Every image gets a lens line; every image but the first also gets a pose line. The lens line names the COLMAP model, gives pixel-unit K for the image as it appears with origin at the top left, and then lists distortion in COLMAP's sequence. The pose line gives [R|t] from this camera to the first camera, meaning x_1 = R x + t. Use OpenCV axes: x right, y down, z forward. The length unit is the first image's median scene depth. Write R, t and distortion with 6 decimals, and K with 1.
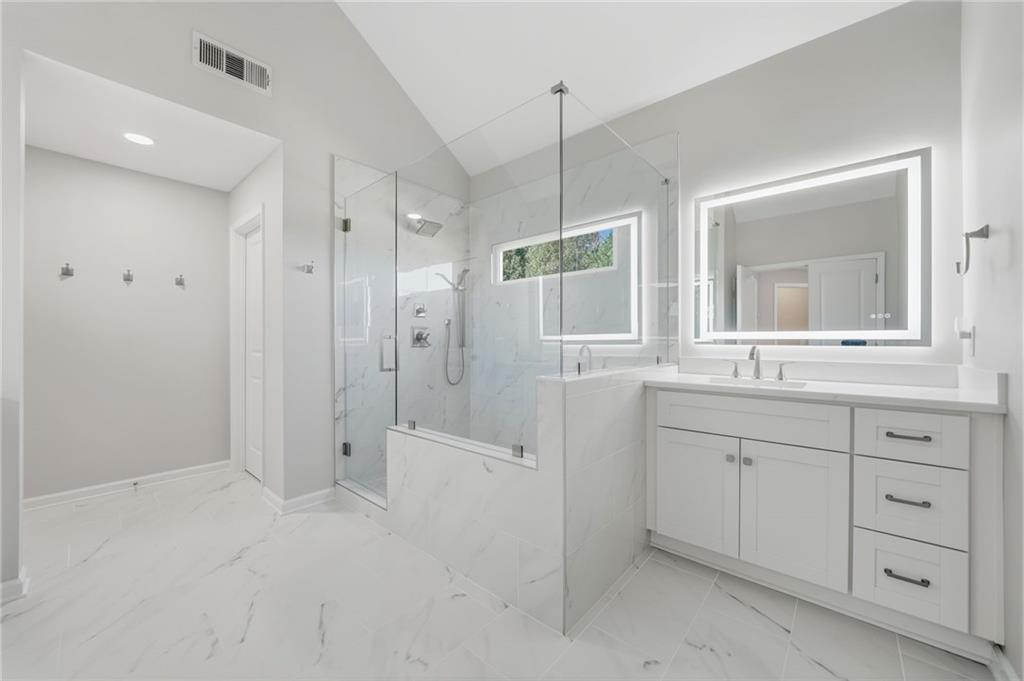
lens RADIAL K [[375.2, 0, 525.8], [0, 375.2, 340.6], [0, 0, 1]] dist [-0.001385, -0.000112]
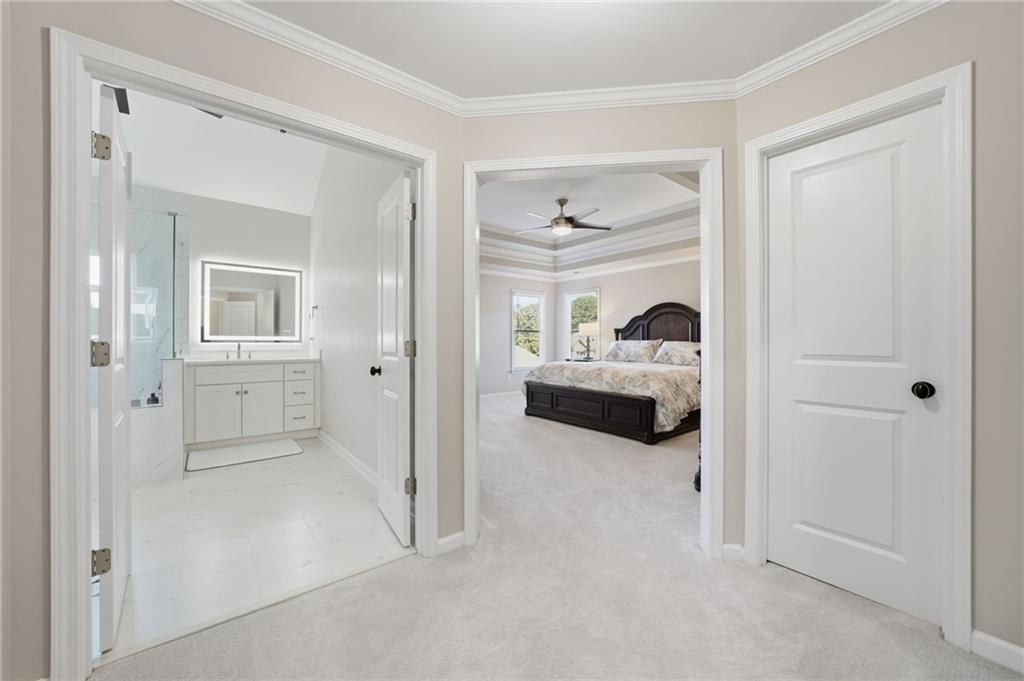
lens RADIAL K [[403.2, 0, 512.0], [0, 403.2, 340.5], [0, 0, 1]] dist [-0.000632, -0.000022]
pose [[0.208001, 0.001112, 0.978128, -1.479846], [-0.001267, 0.999999, -0.000867, 0.000439], [-0.978128, -0.001059, 0.208002, -1.113386]]
